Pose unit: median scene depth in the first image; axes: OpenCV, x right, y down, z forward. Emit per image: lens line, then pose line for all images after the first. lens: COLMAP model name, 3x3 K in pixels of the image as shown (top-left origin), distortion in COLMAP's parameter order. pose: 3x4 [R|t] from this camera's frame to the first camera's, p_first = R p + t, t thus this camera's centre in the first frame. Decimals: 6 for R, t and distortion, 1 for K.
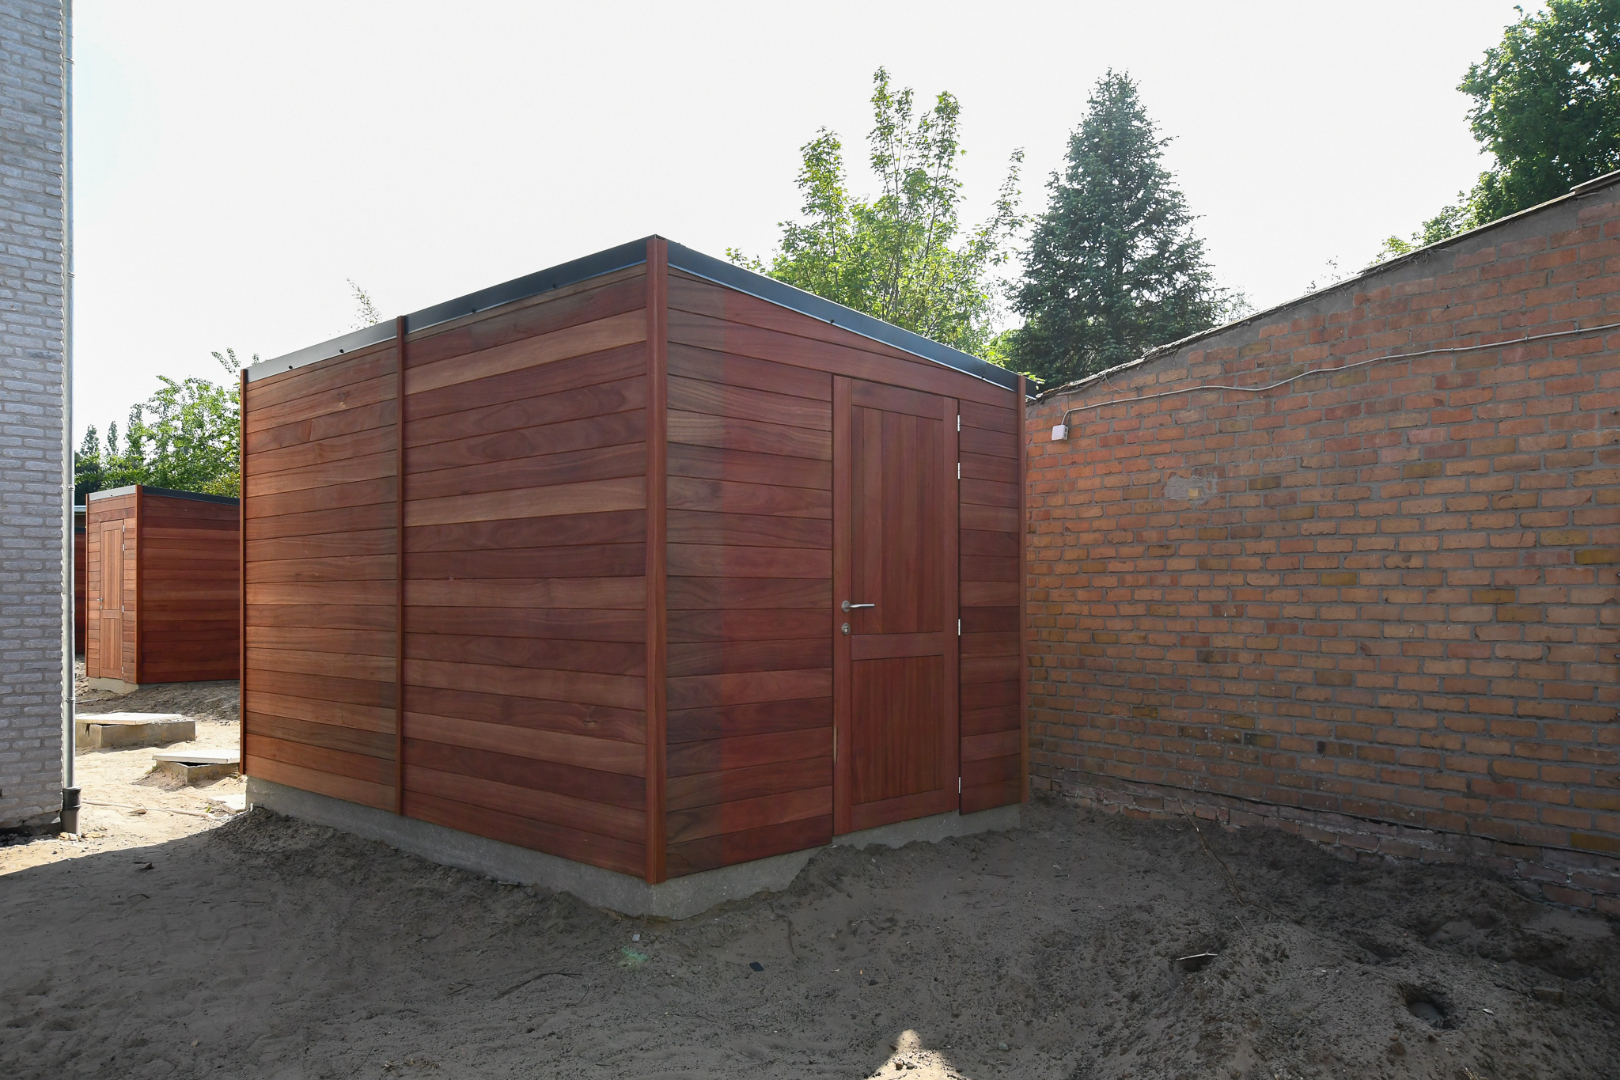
lens RADIAL K [[1210.7, 0, 822.1], [0, 1210.7, 601.1], [0, 0, 1]] dist [-0.001731, 0.010824]
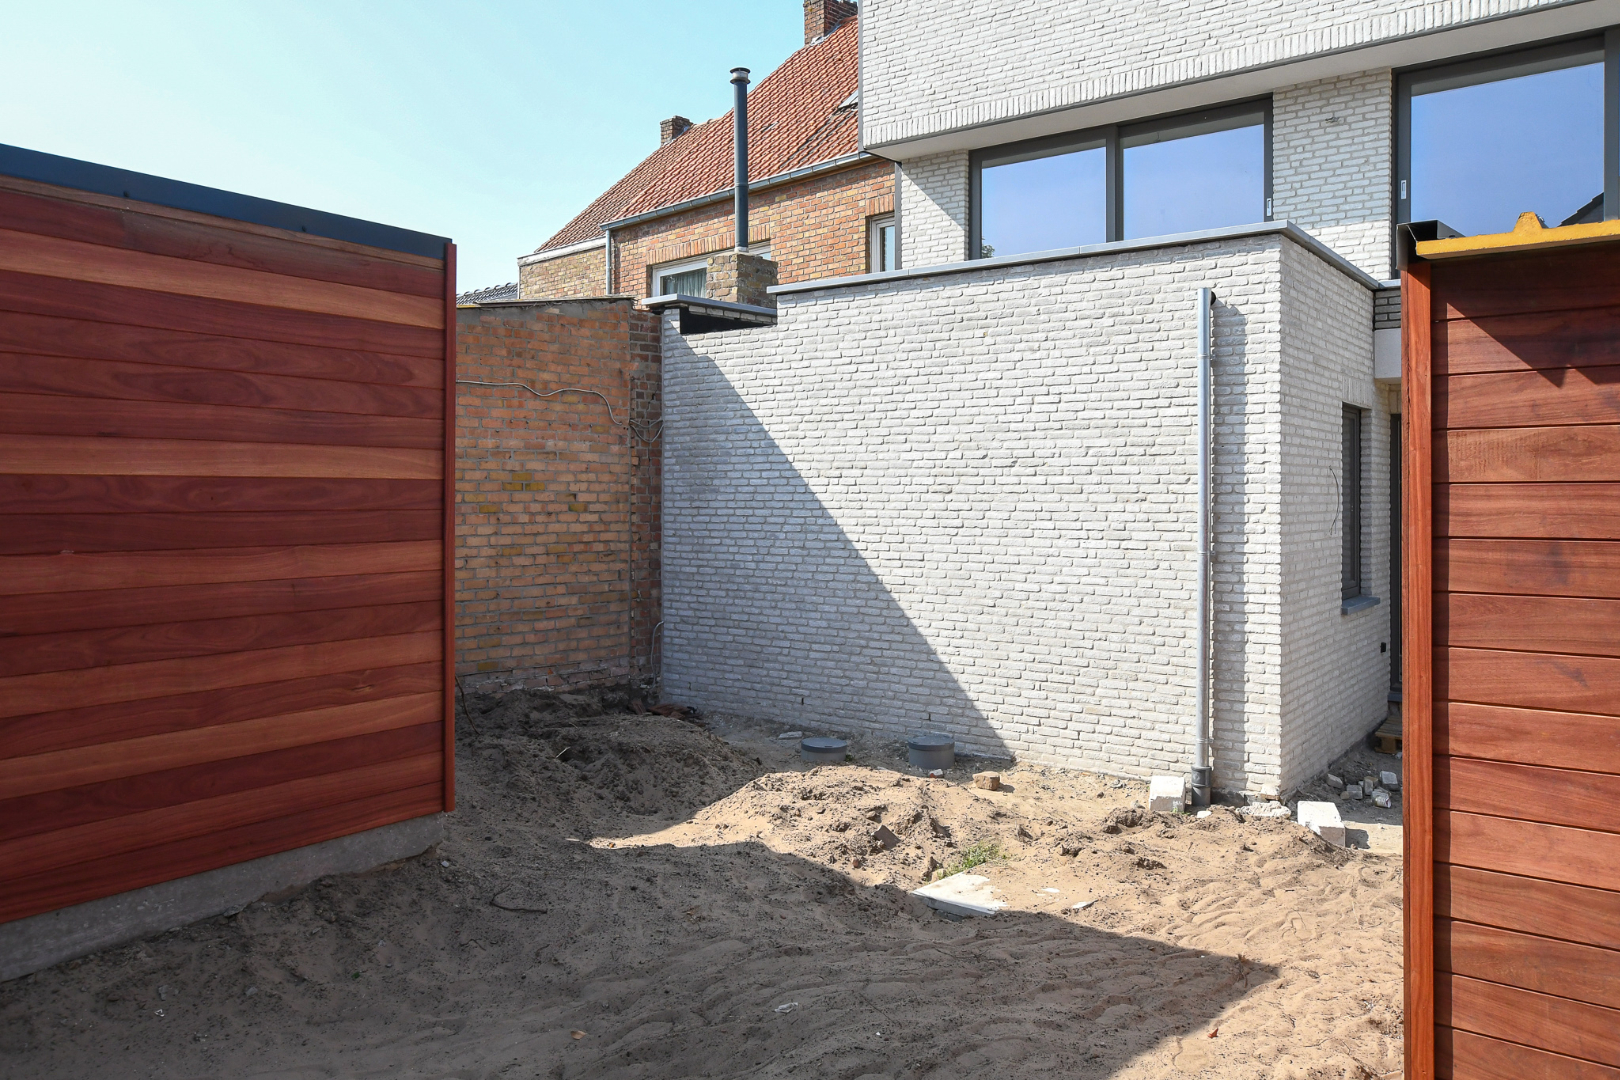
lens RADIAL K [[1206.0, 0, 809.6], [0, 1206.0, 485.2], [0, 0, 1]] dist [-0.012900, -0.000878]
pose [[-0.136169, 0.006056, 0.990667, -1.198638], [0.006042, 0.999968, -0.005282, -0.058417], [-0.990667, 0.005266, -0.136201, 0.754068]]
